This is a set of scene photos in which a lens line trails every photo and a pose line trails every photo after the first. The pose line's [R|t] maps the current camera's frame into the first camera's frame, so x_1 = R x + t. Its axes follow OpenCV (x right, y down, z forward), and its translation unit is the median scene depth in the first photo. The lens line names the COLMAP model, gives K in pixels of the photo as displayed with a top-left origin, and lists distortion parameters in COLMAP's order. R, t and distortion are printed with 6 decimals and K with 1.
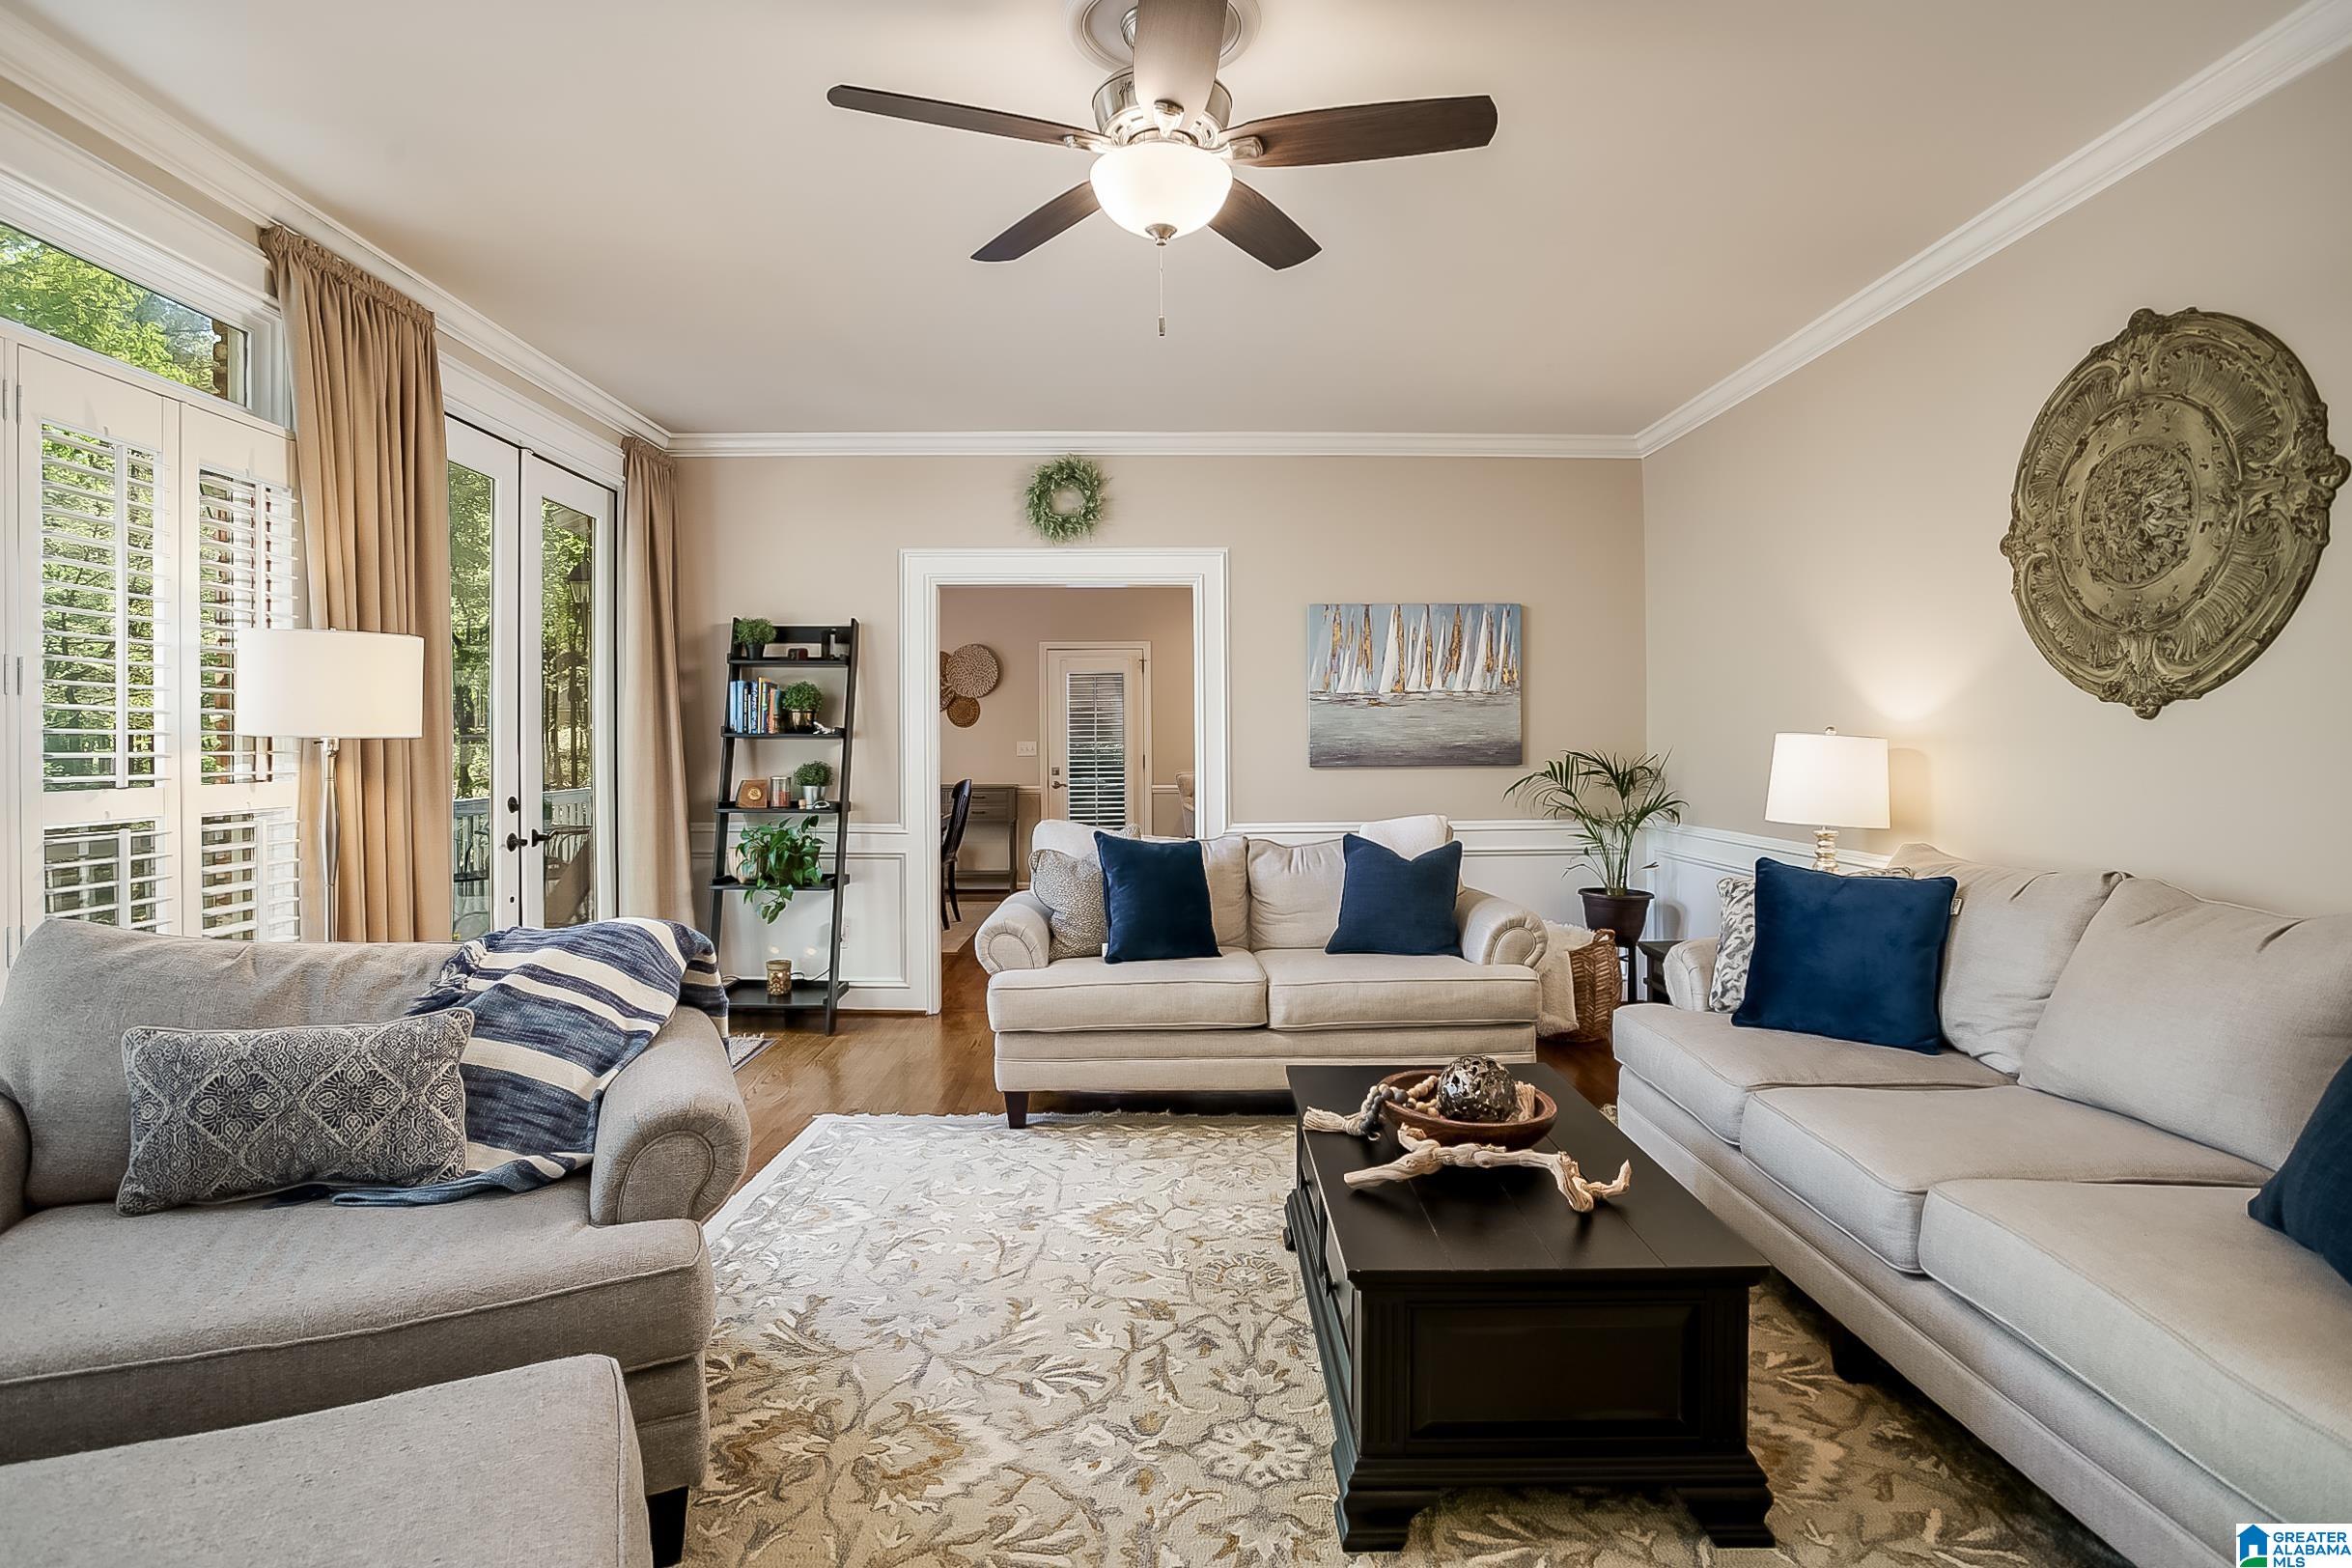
lens RADIAL K [[1219.8, 0, 1171.0], [0, 1219.8, 748.9], [0, 0, 1]] dist [-0.074482, 0.039708]
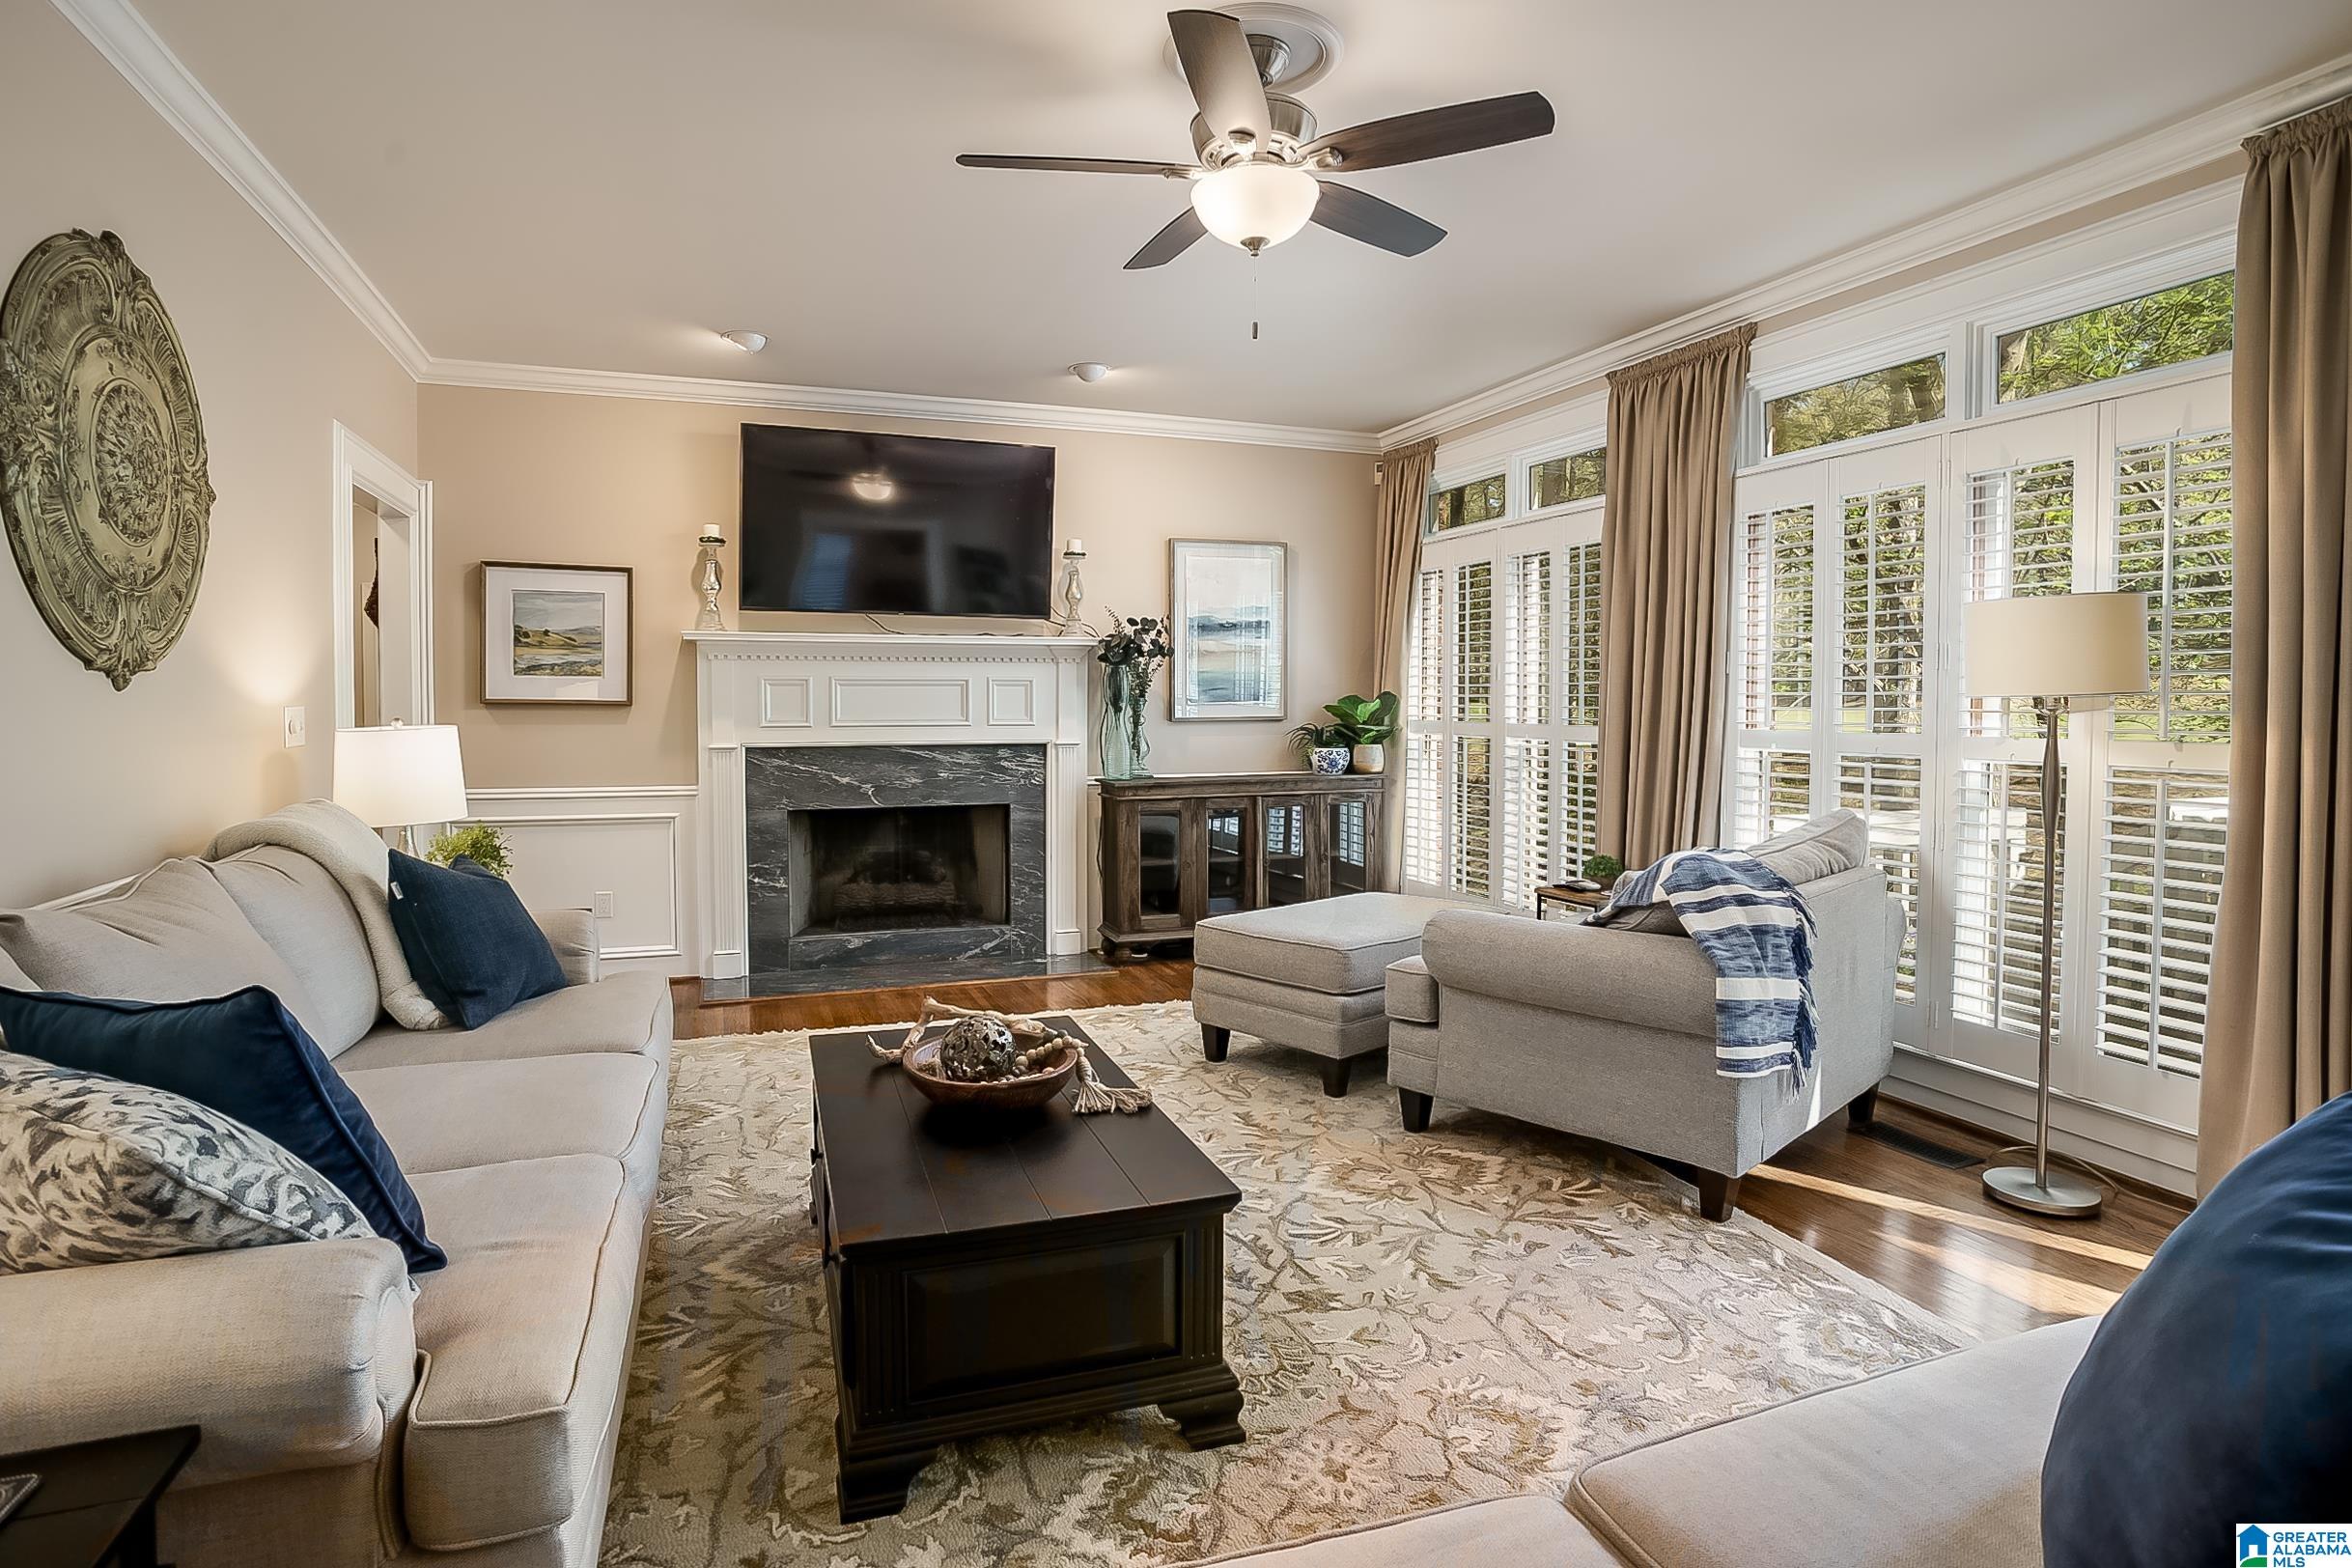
lens RADIAL K [[1219.8, 0, 1171.0], [0, 1219.8, 748.9], [0, 0, 1]] dist [-0.074482, 0.039708]
pose [[-0.942410, 0.018046, -0.333973, 0.380694], [0.002604, 0.998909, 0.046628, -0.015144], [0.334450, 0.043073, -0.941429, 1.746096]]
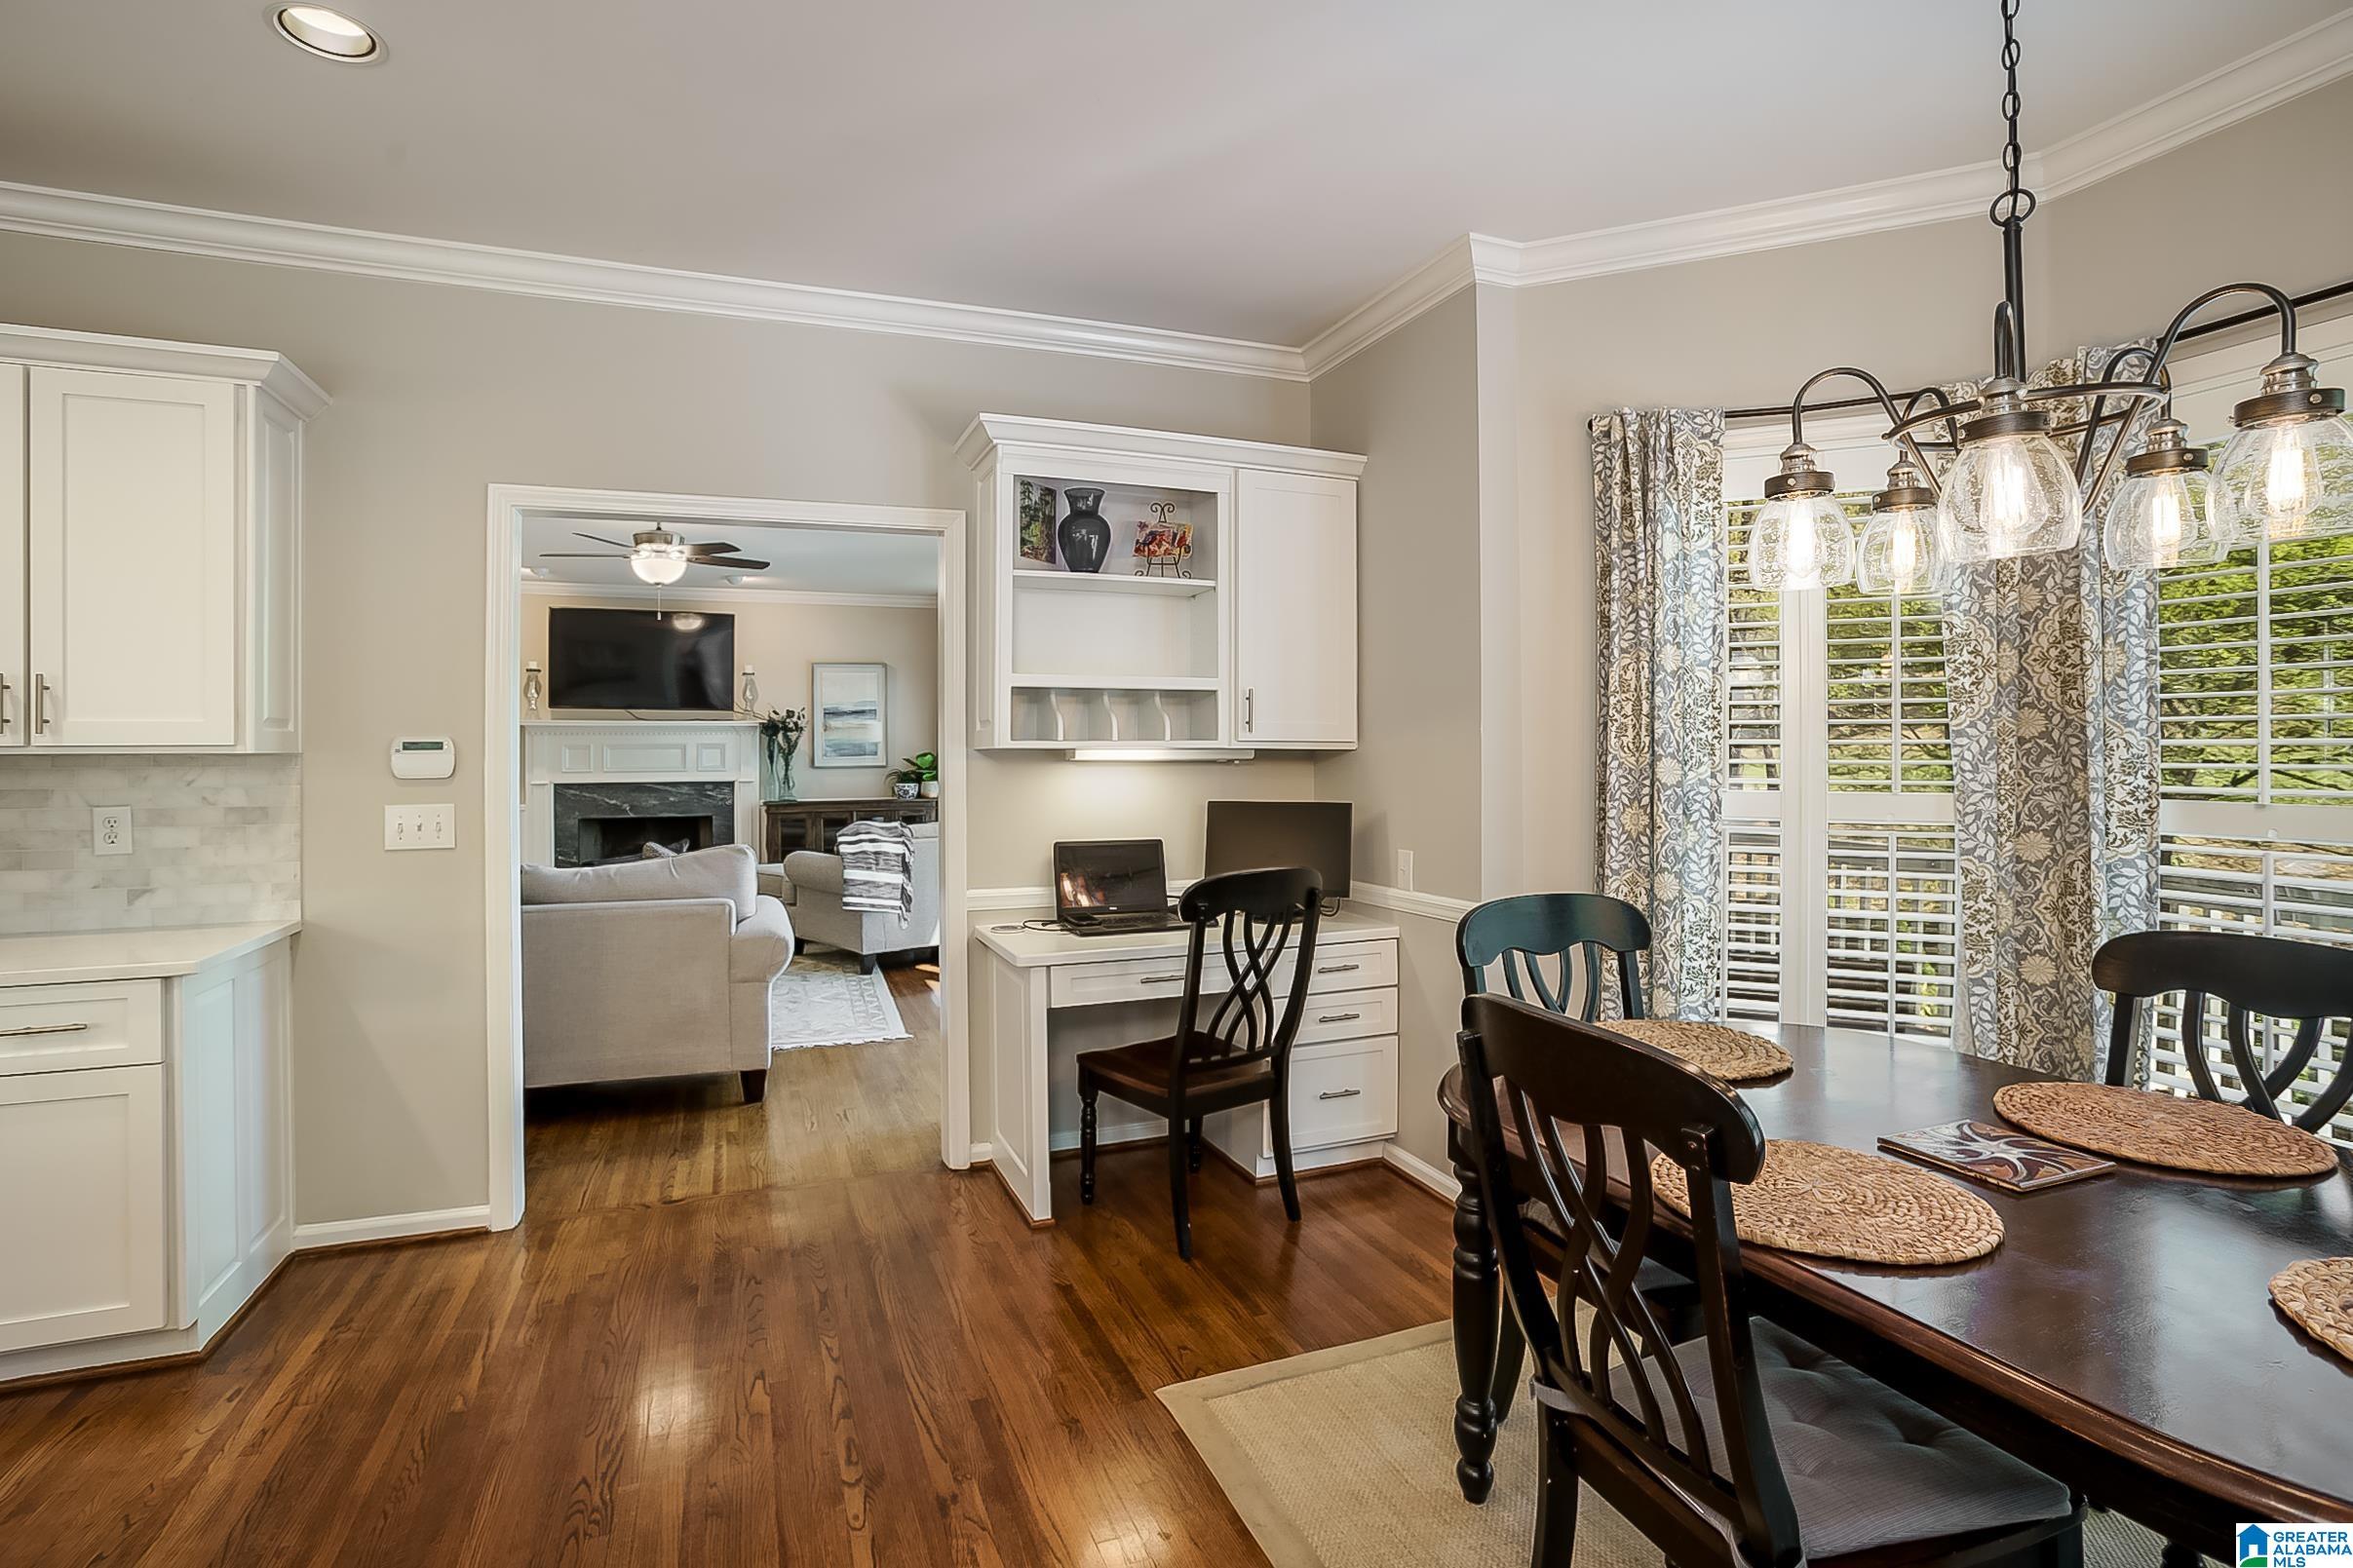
lens RADIAL K [[1145.2, 0, 1170.8], [0, 1145.2, 747.7], [0, 0, 1]] dist [-0.076605, 0.034751]
pose [[-0.938393, 0.008221, -0.345472, -0.189176], [0.006635, 0.999961, 0.005774, -0.039118], [0.345506, 0.003126, -0.938411, 3.386434]]
